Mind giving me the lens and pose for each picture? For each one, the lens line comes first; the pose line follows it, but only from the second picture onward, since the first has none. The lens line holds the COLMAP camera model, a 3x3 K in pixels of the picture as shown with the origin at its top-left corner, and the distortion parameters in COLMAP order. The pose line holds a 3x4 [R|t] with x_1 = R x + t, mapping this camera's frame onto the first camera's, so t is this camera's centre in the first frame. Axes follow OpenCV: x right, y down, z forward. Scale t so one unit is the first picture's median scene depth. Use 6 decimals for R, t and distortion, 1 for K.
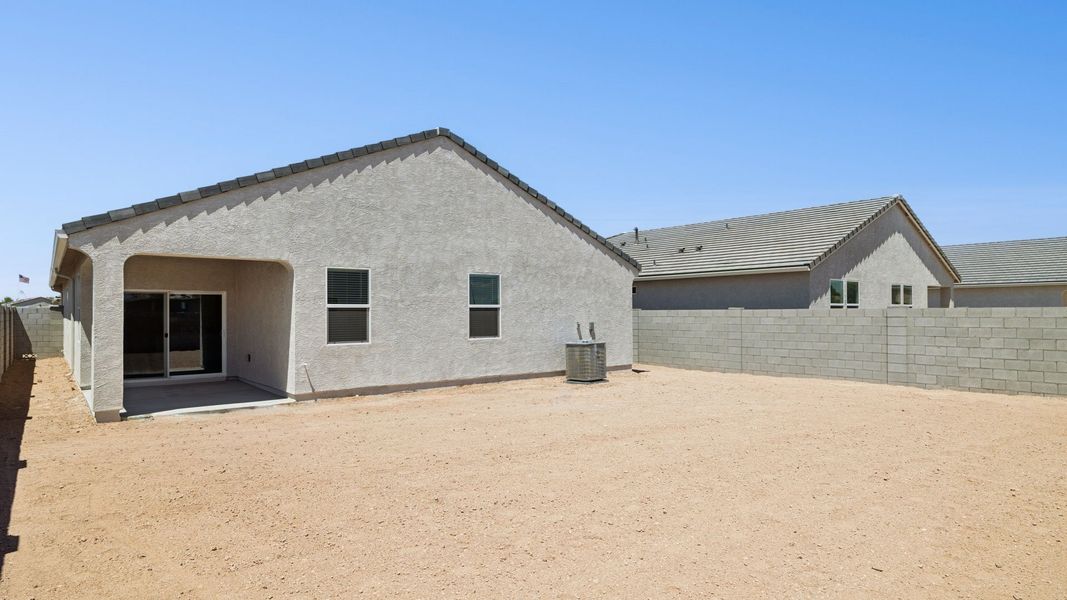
lens RADIAL K [[767.8, 0, 536.5], [0, 767.8, 302.1], [0, 0, 1]] dist [0.006899, -0.002981]
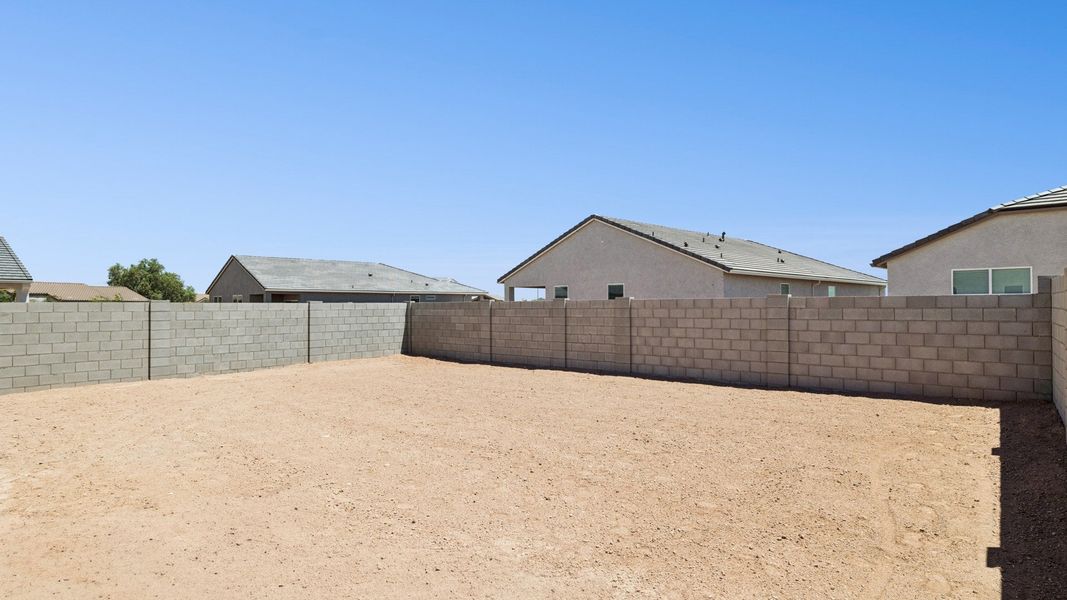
lens RADIAL K [[579.0, 0, 532.4], [0, 579.0, 300.4], [0, 0, 1]] dist [0.005273, 0.000616]
pose [[-0.307039, 0.013005, 0.951608, -0.746314], [-0.009253, 0.999819, -0.016649, 0.024132], [-0.951652, -0.013917, -0.306863, 1.416928]]
